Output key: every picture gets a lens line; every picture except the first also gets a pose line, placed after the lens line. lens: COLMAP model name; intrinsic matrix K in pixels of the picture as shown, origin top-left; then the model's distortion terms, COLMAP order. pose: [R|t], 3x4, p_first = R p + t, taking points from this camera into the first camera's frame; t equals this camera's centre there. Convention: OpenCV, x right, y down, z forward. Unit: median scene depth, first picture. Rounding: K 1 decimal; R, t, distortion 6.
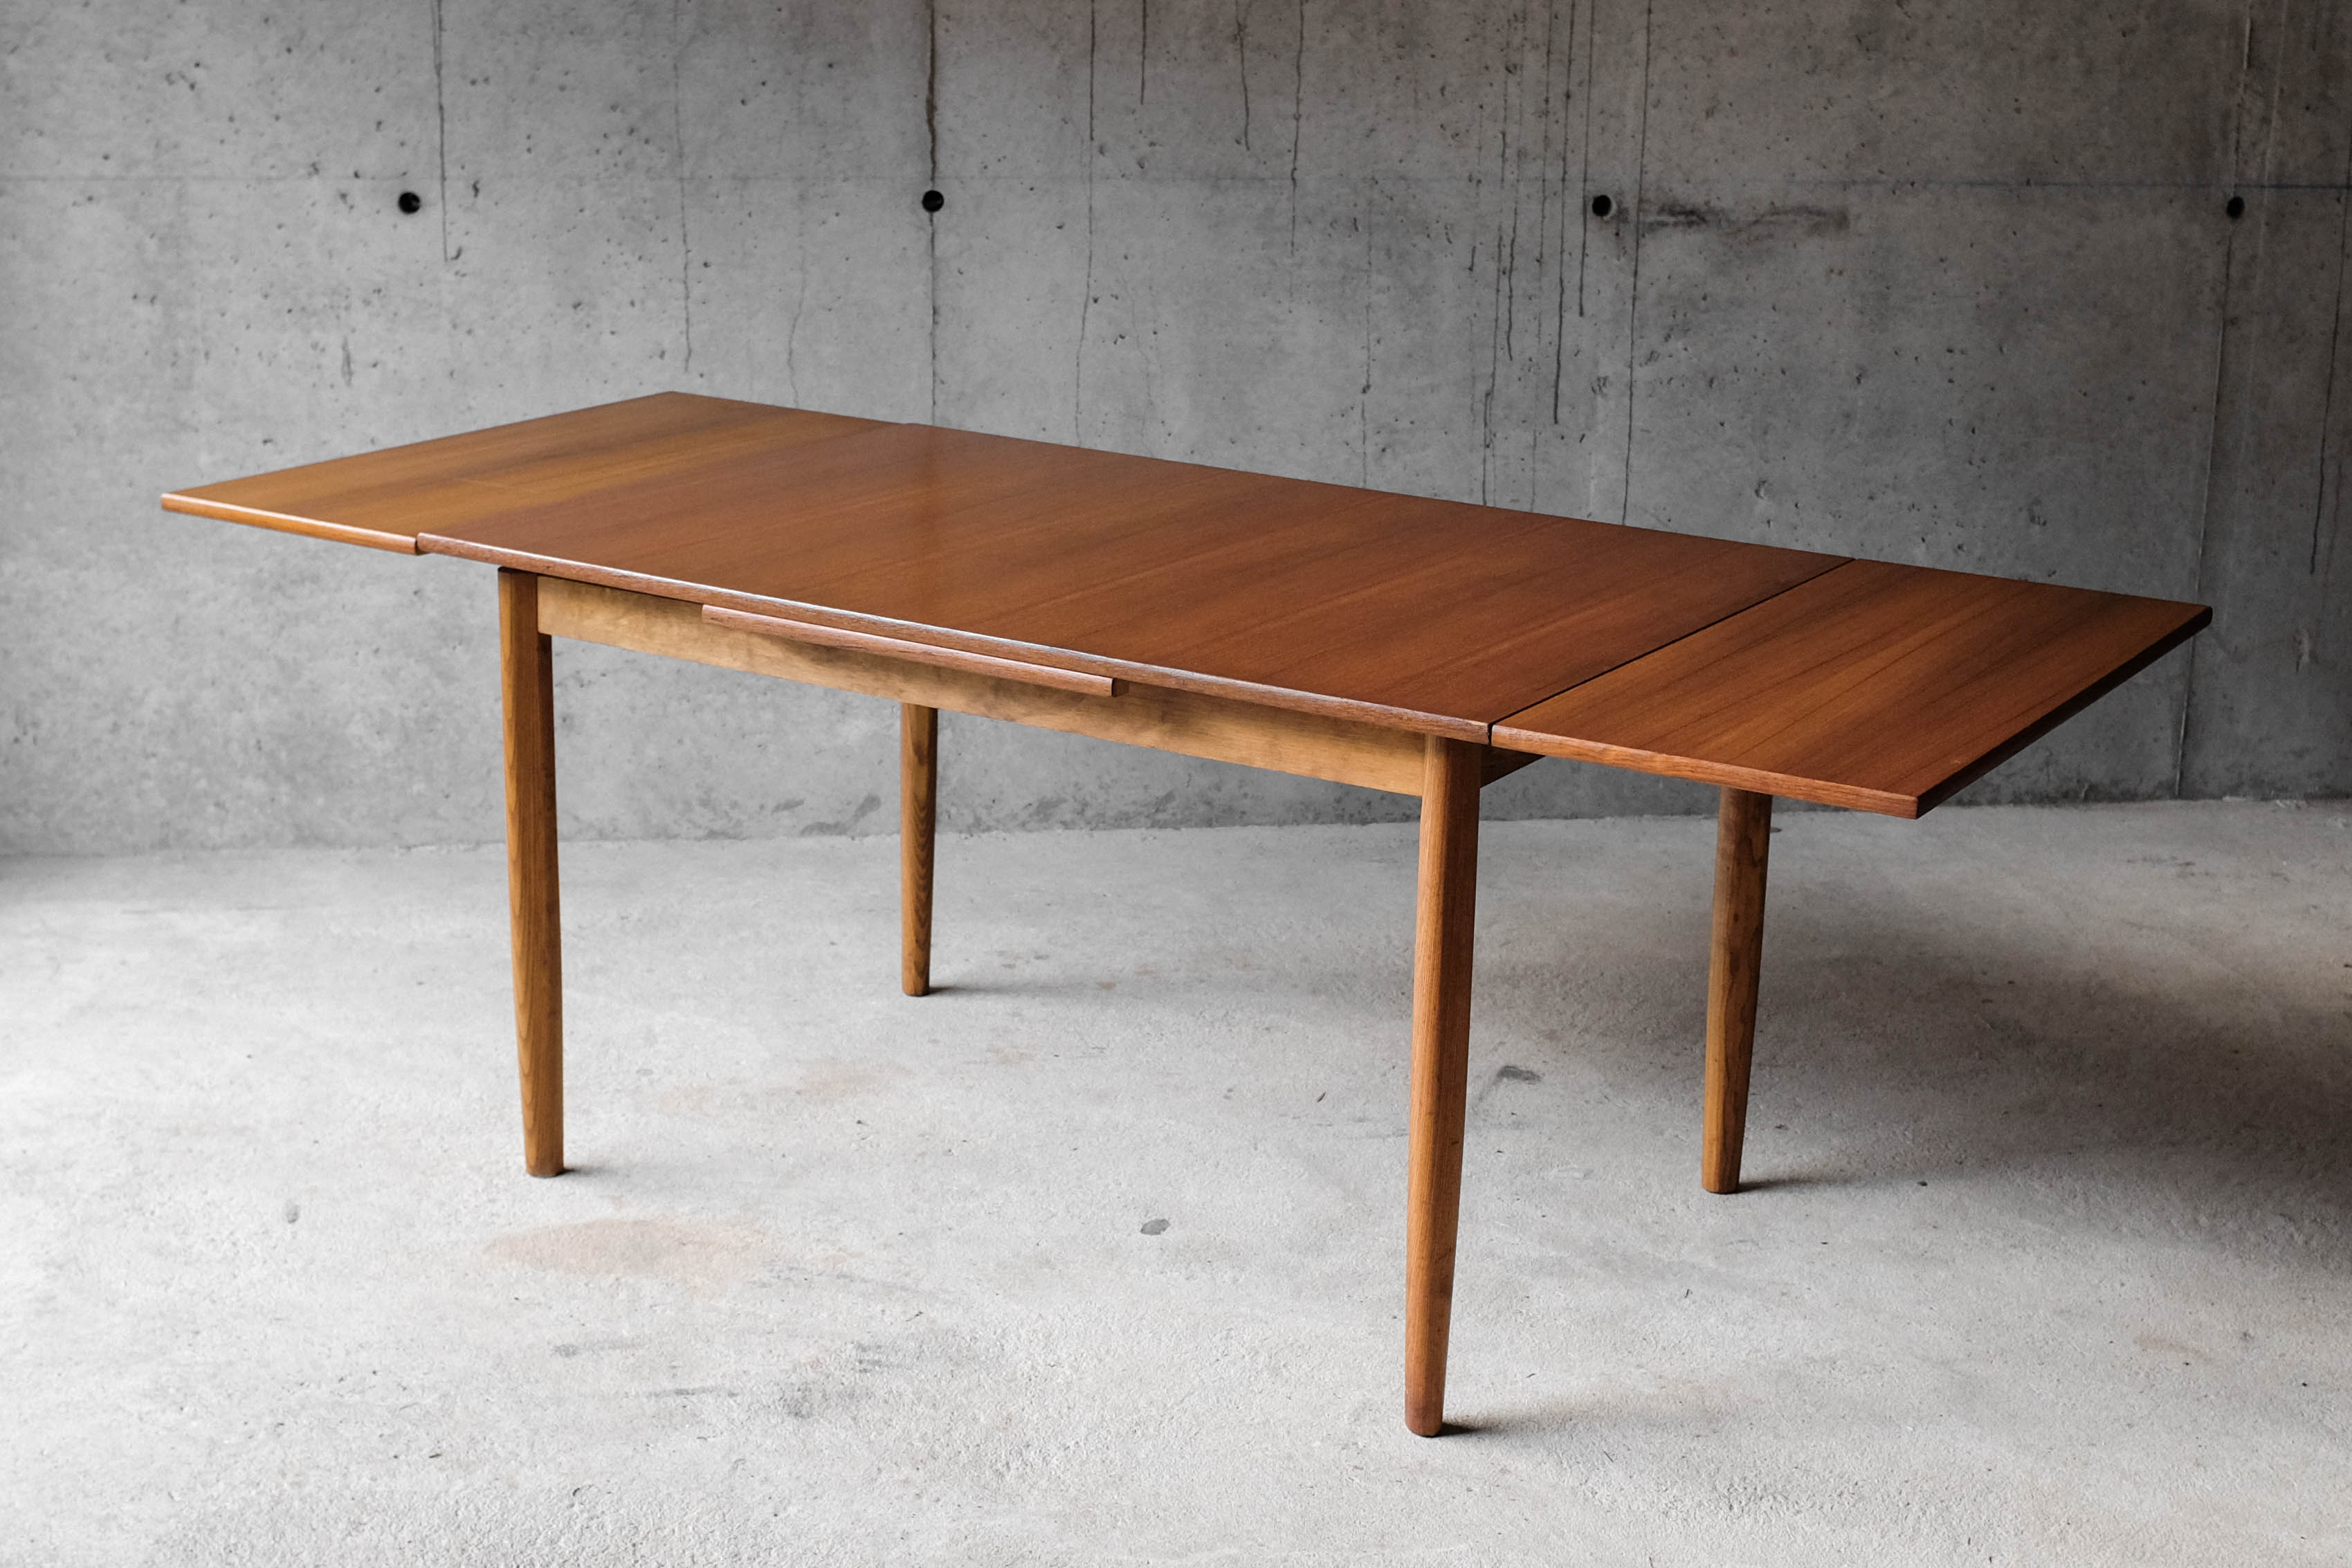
lens RADIAL K [[3457.9, 0, 1226.7], [0, 3457.9, 764.3], [0, 0, 1]] dist [-0.076844, 0.000000]
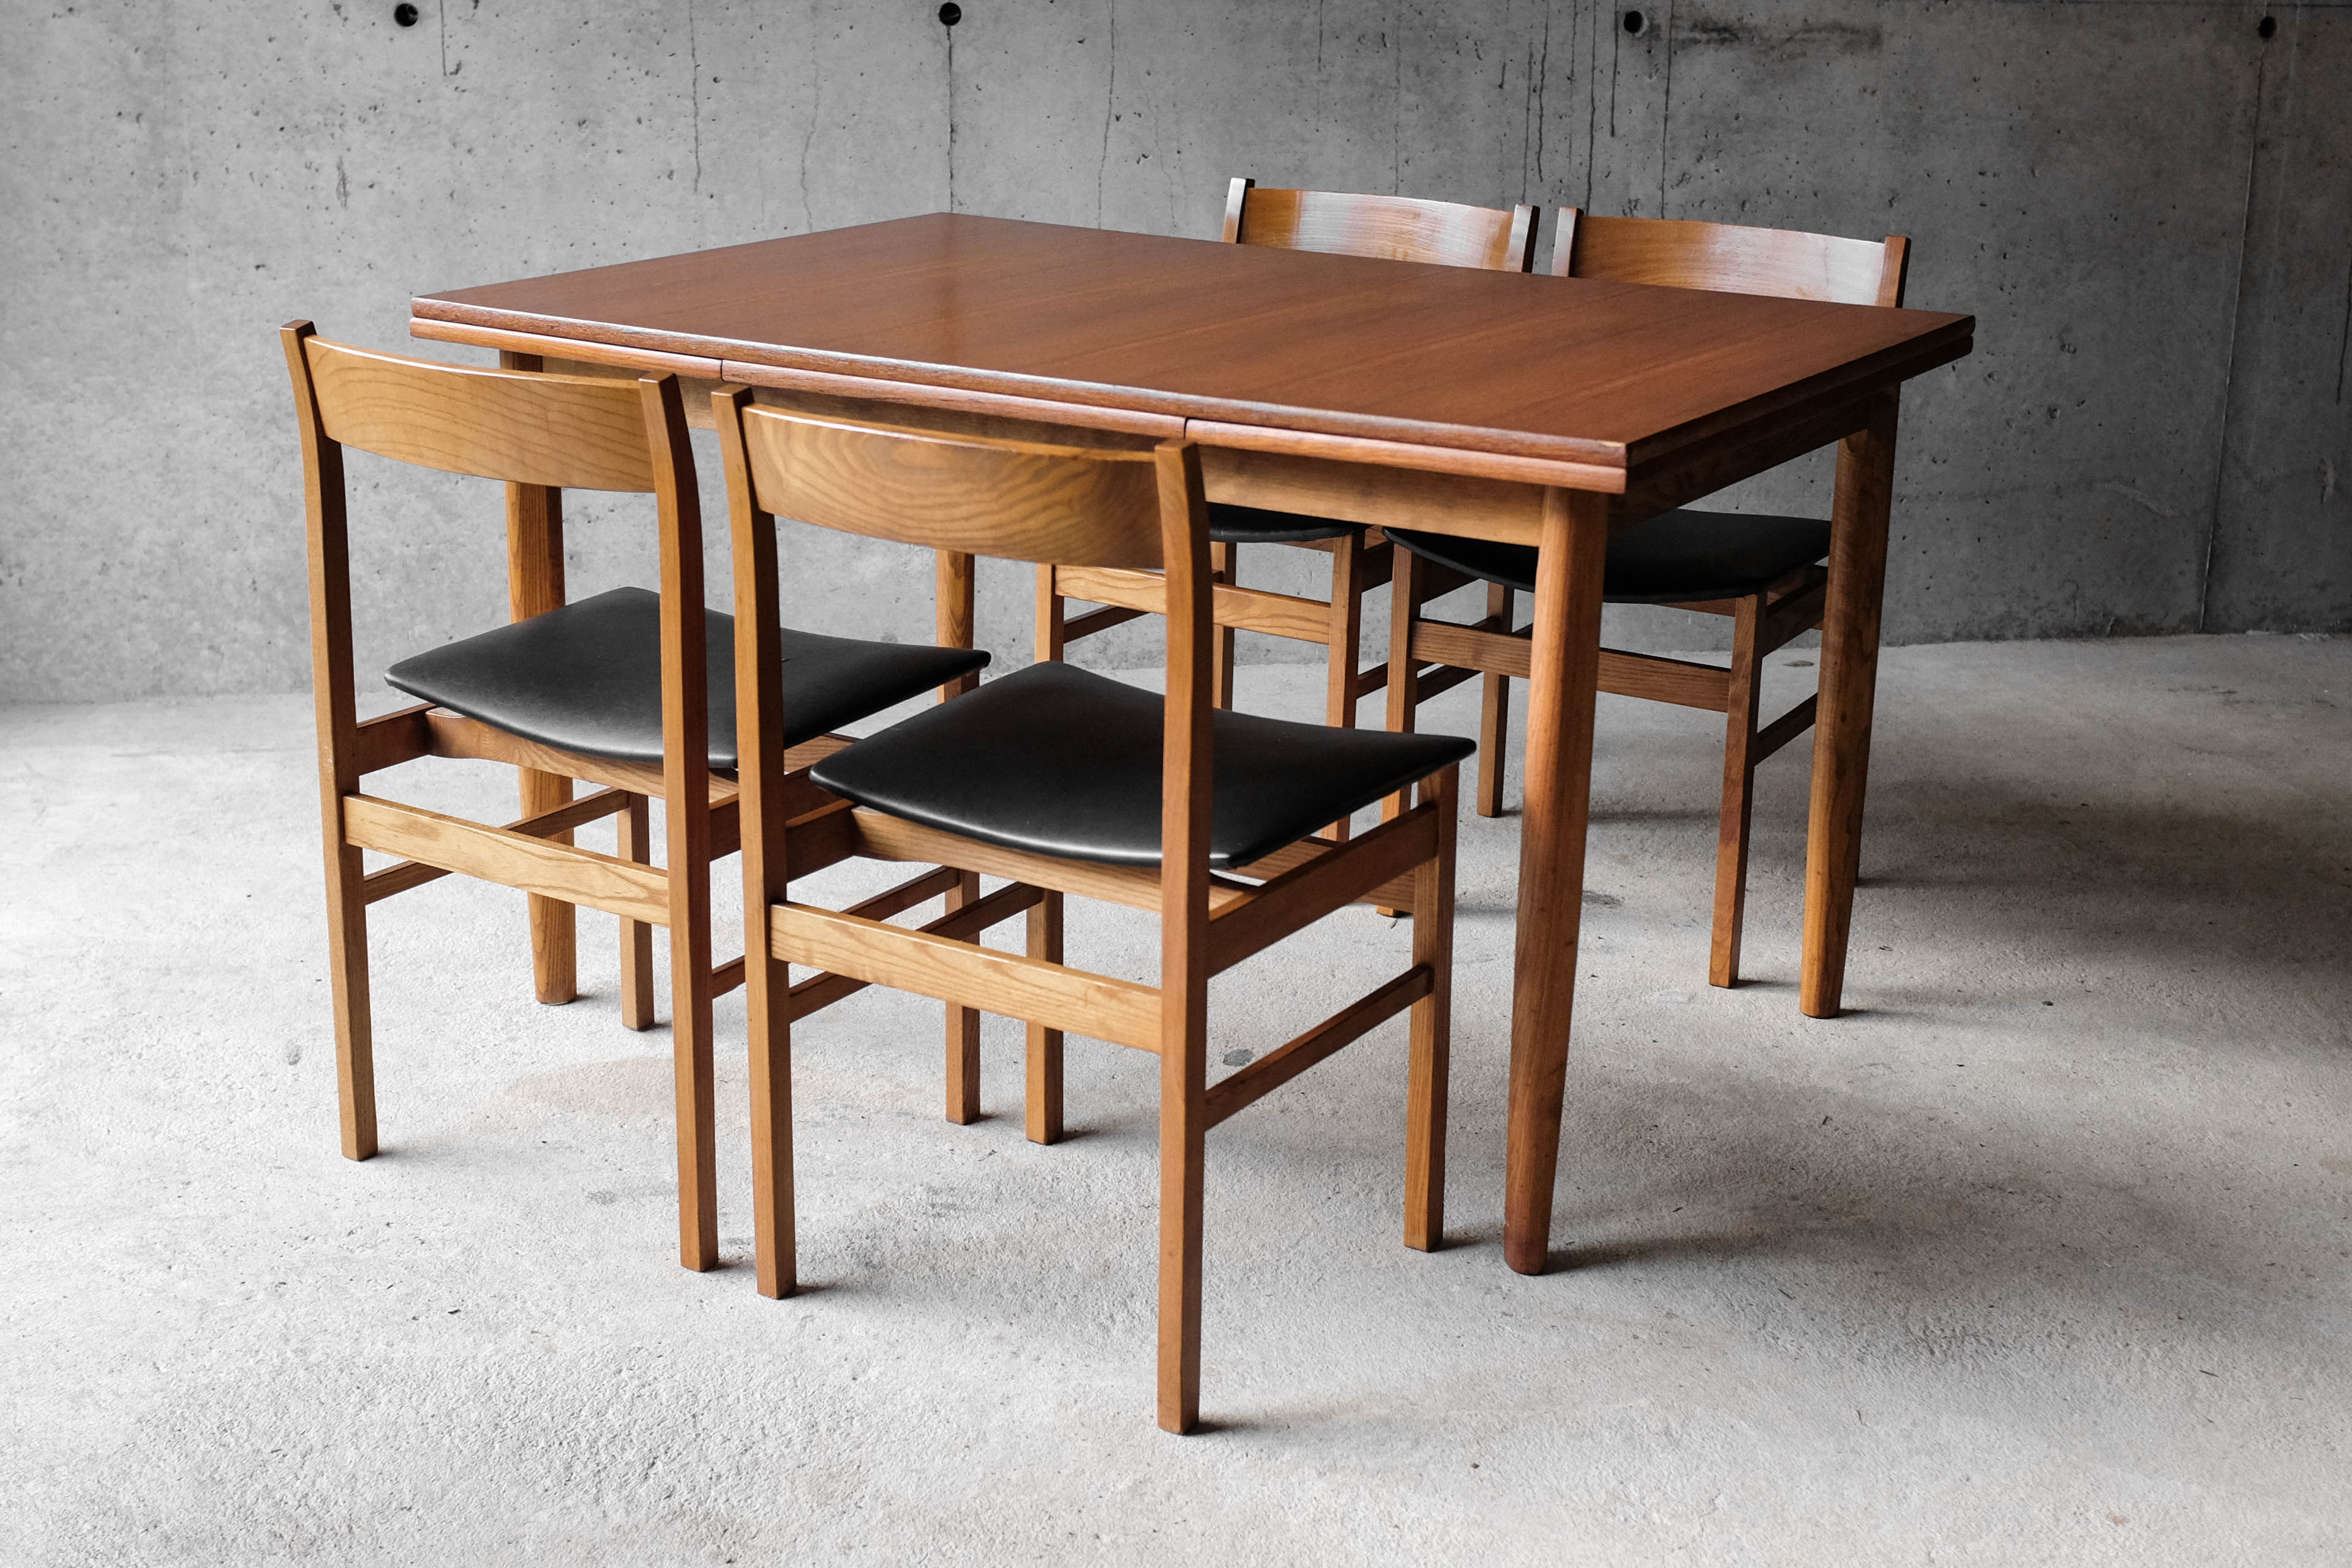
lens RADIAL K [[3064.7, 0, 1182.8], [0, 3064.7, 710.7], [0, 0, 1]] dist [-0.074950, 0.000000]
pose [[0.999745, -0.010507, 0.020008, -0.039035], [0.010464, 0.999943, 0.002244, 0.030486], [-0.020030, -0.002034, 0.999797, 0.143043]]
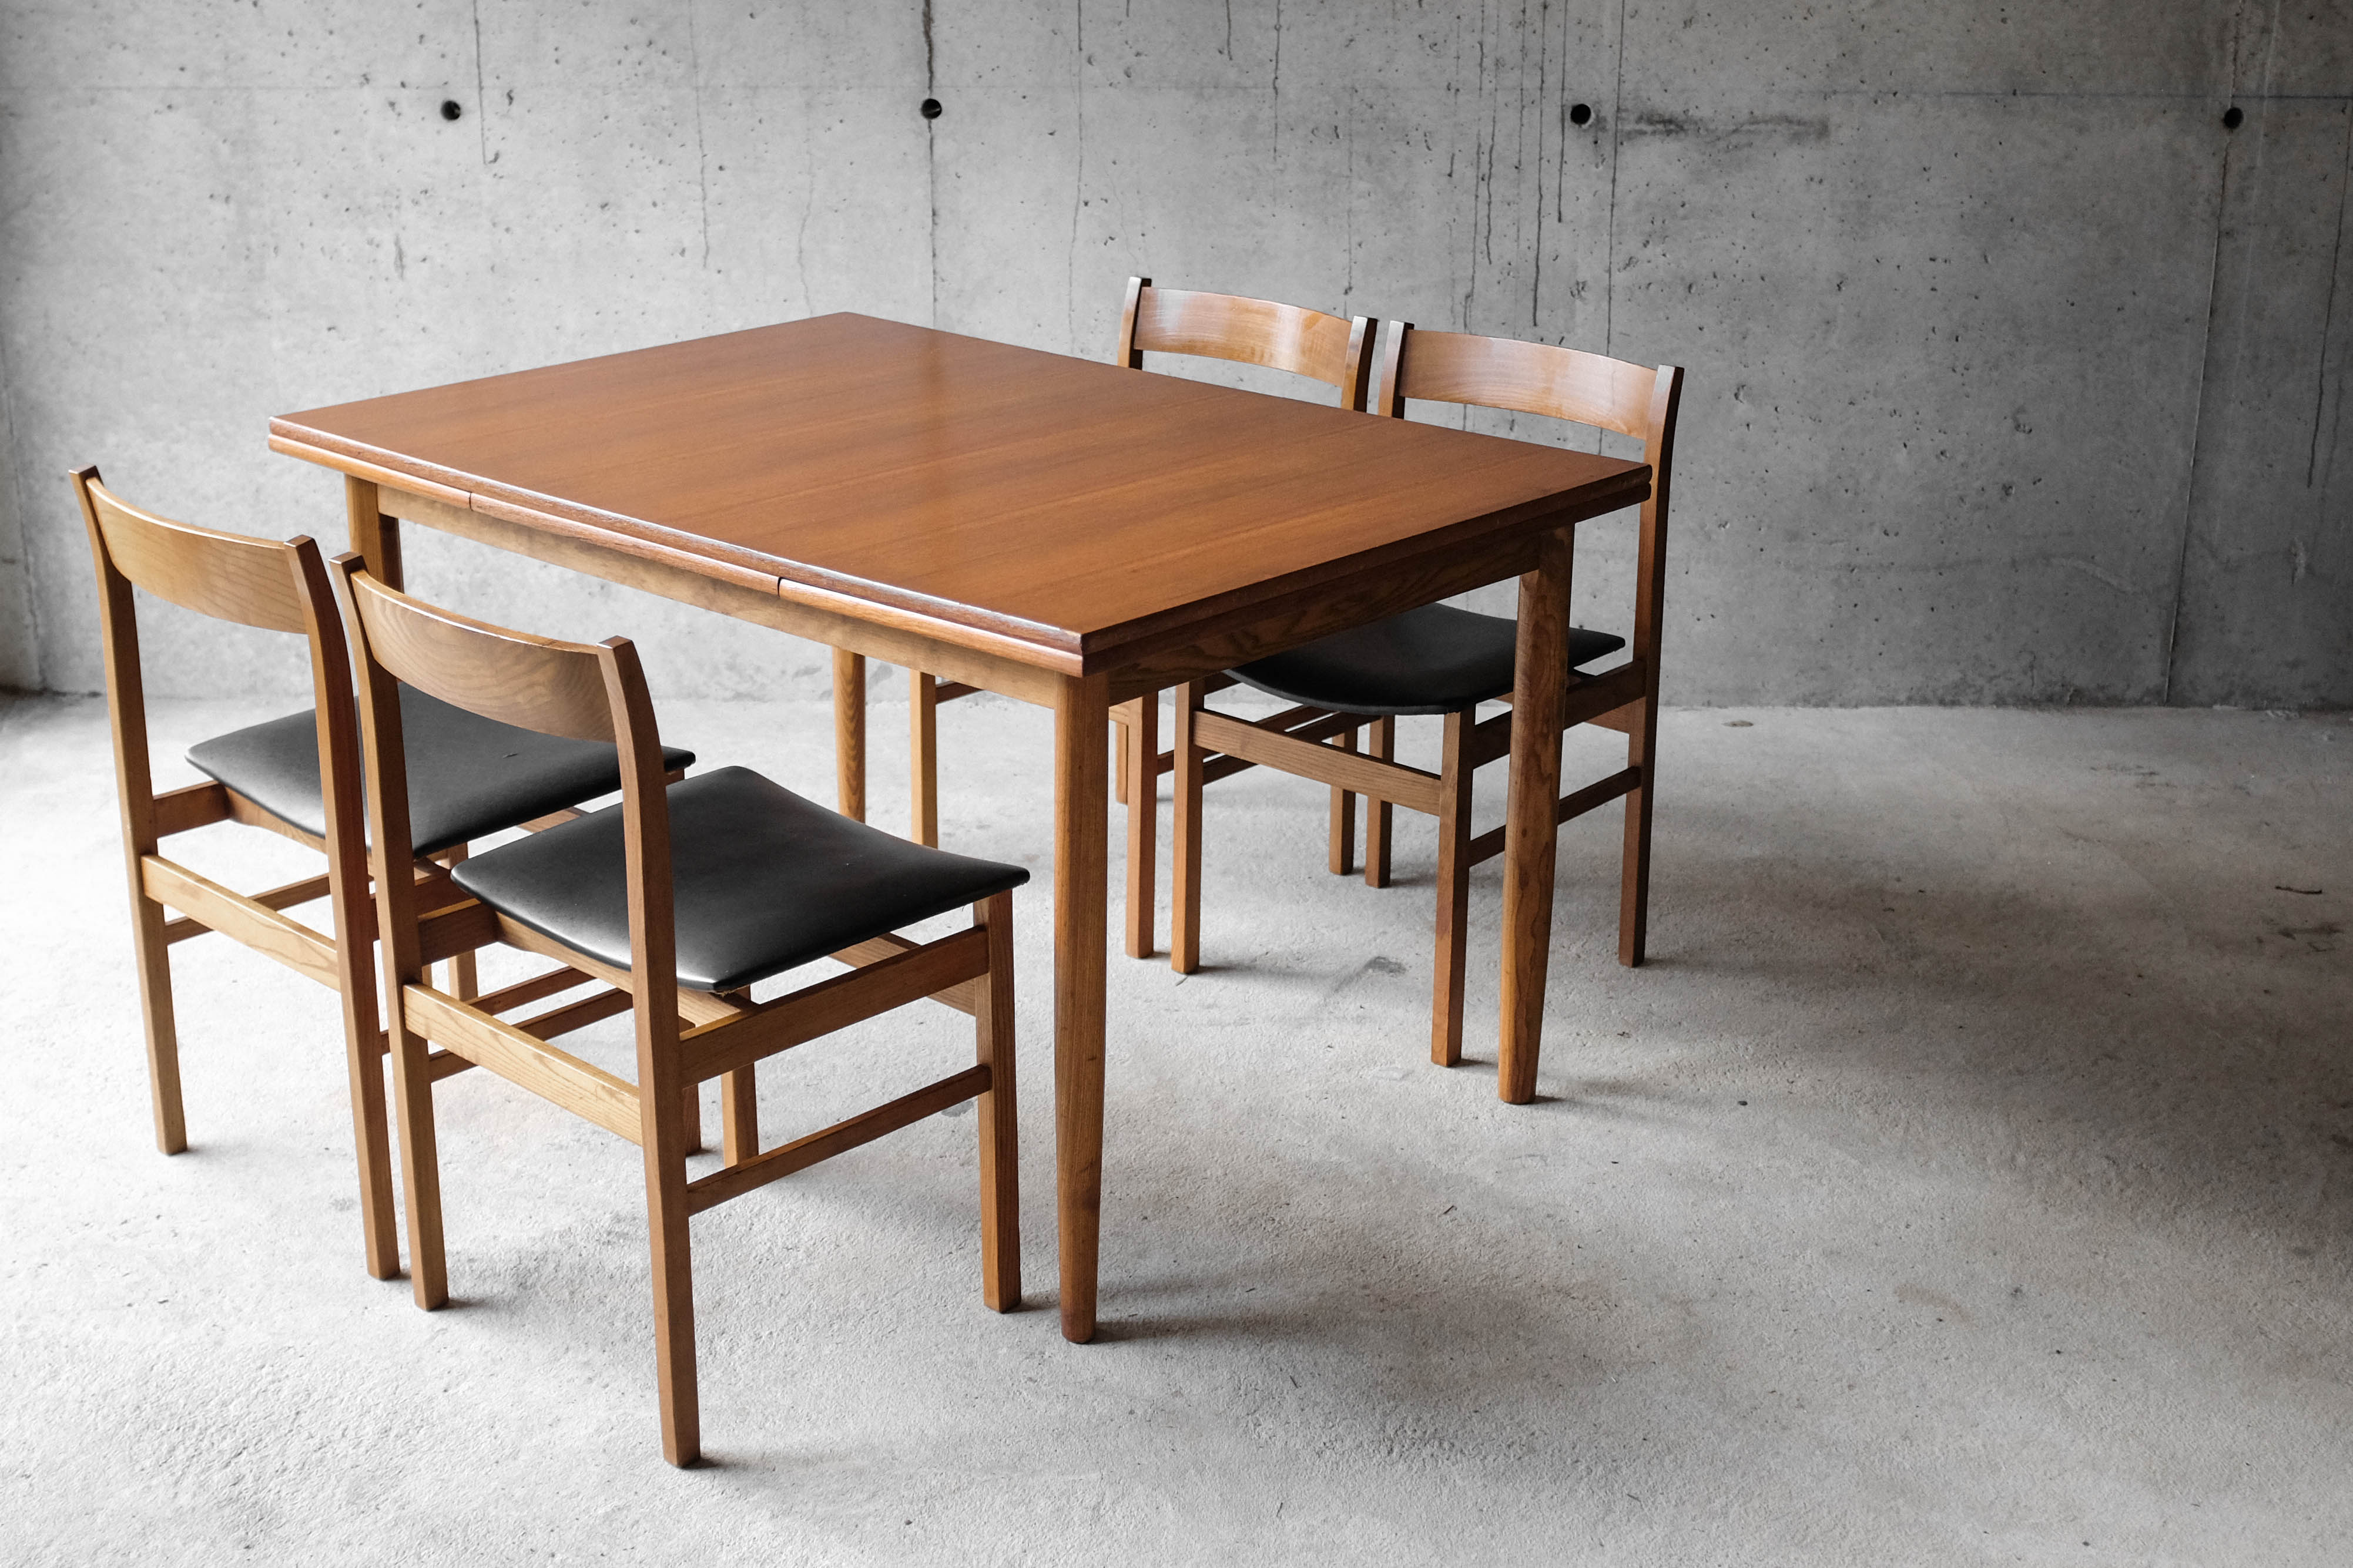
lens RADIAL K [[2916.9, 0, 1158.5], [0, 2916.9, 733.2], [0, 0, 1]] dist [-0.071592, 0.000000]
pose [[0.986189, 0.034992, -0.161886, 0.134813], [-0.027522, 0.998460, 0.048159, -0.016314], [0.163322, -0.043038, 0.985634, 0.121124]]
